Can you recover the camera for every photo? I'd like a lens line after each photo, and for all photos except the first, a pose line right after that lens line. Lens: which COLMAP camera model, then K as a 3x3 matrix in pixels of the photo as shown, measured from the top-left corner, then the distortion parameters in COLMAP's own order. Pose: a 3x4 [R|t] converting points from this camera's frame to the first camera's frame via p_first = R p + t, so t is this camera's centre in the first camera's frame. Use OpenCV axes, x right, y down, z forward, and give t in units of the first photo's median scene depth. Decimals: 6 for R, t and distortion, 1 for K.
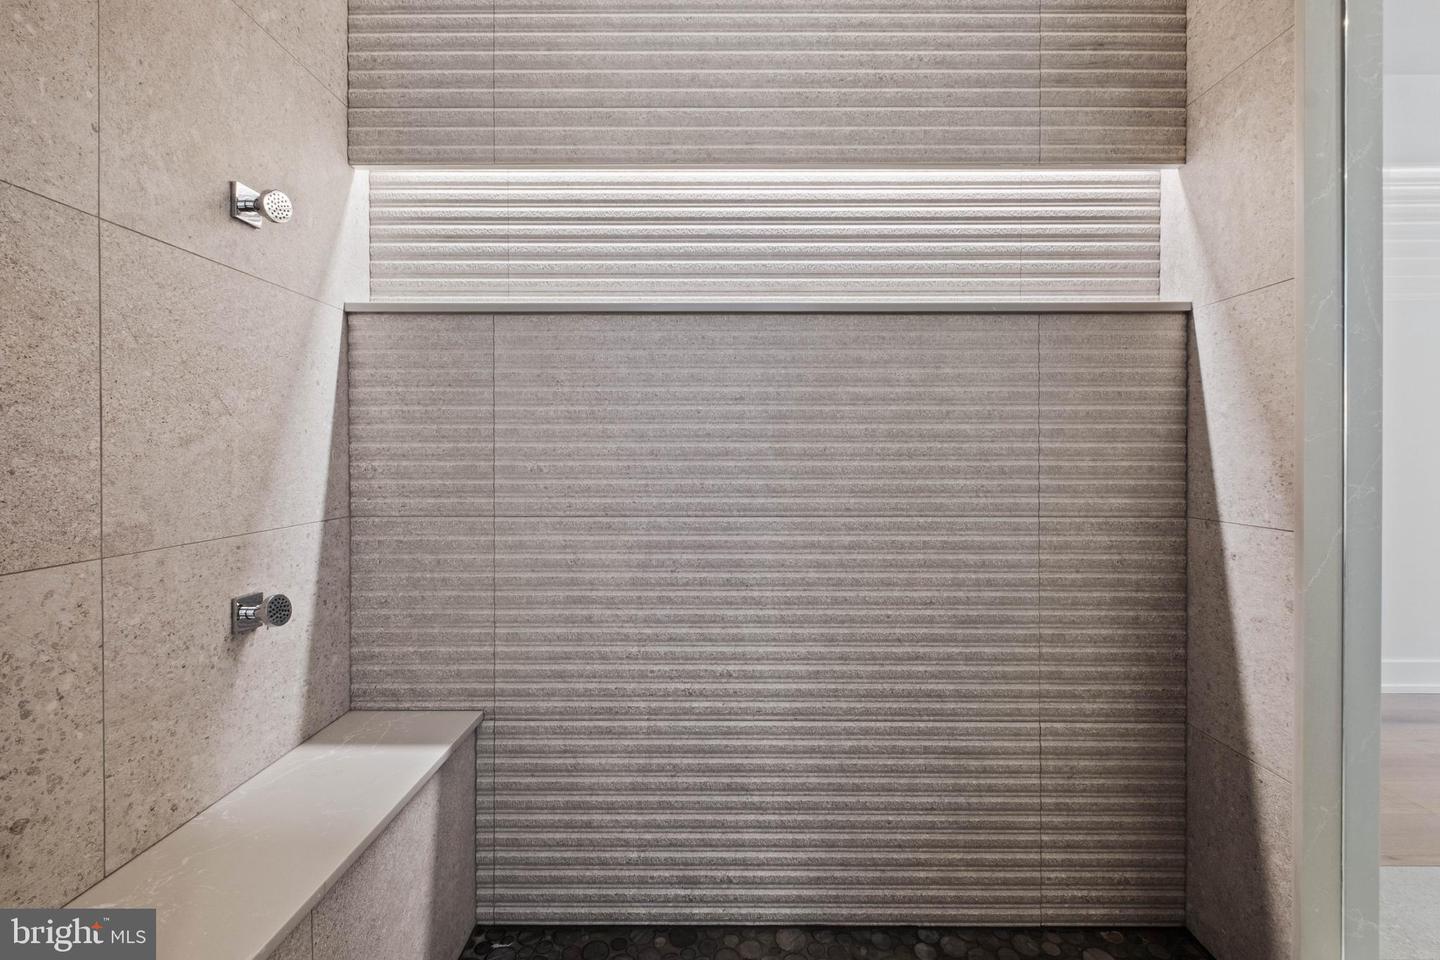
lens RADIAL K [[636.3, 0, 720.5], [0, 636.3, 458.0], [0, 0, 1]] dist [-0.000514, -0.000476]
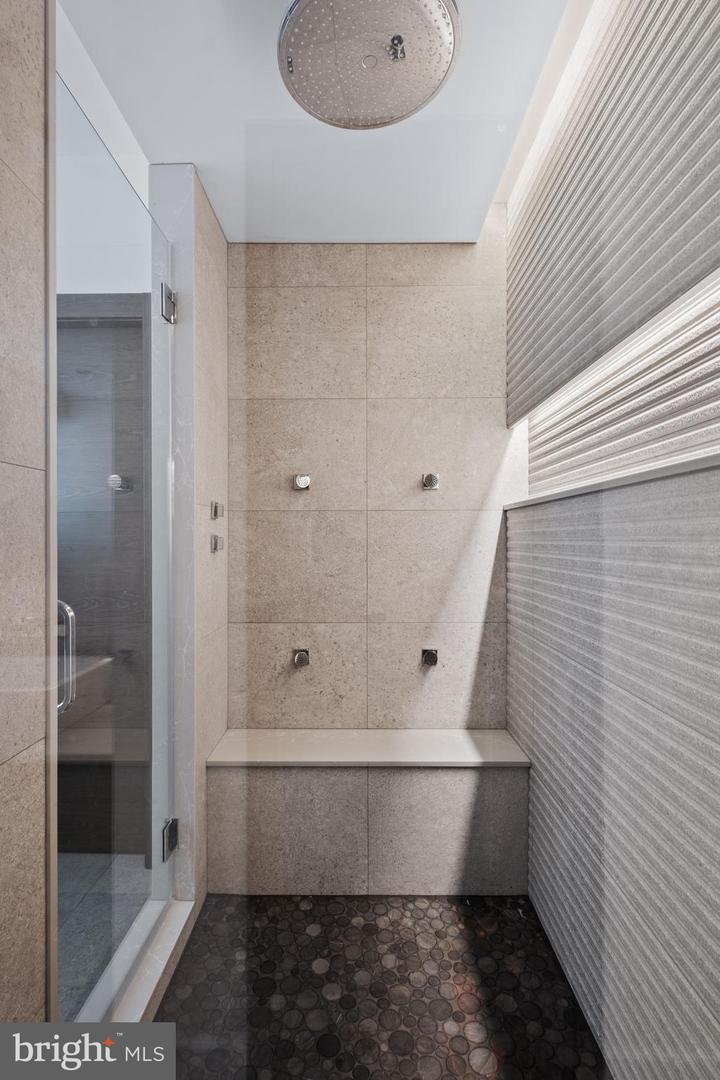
lens RADIAL K [[510.7, 0, 360.0], [0, 510.7, 540.0], [0, 0, 1]] dist [0.003232, -0.006394]
pose [[-0.002505, -0.000519, -0.999997, 0.951112], [-0.003167, 0.999995, -0.000511, -0.152944], [0.999992, 0.003166, -0.002507, 0.632110]]
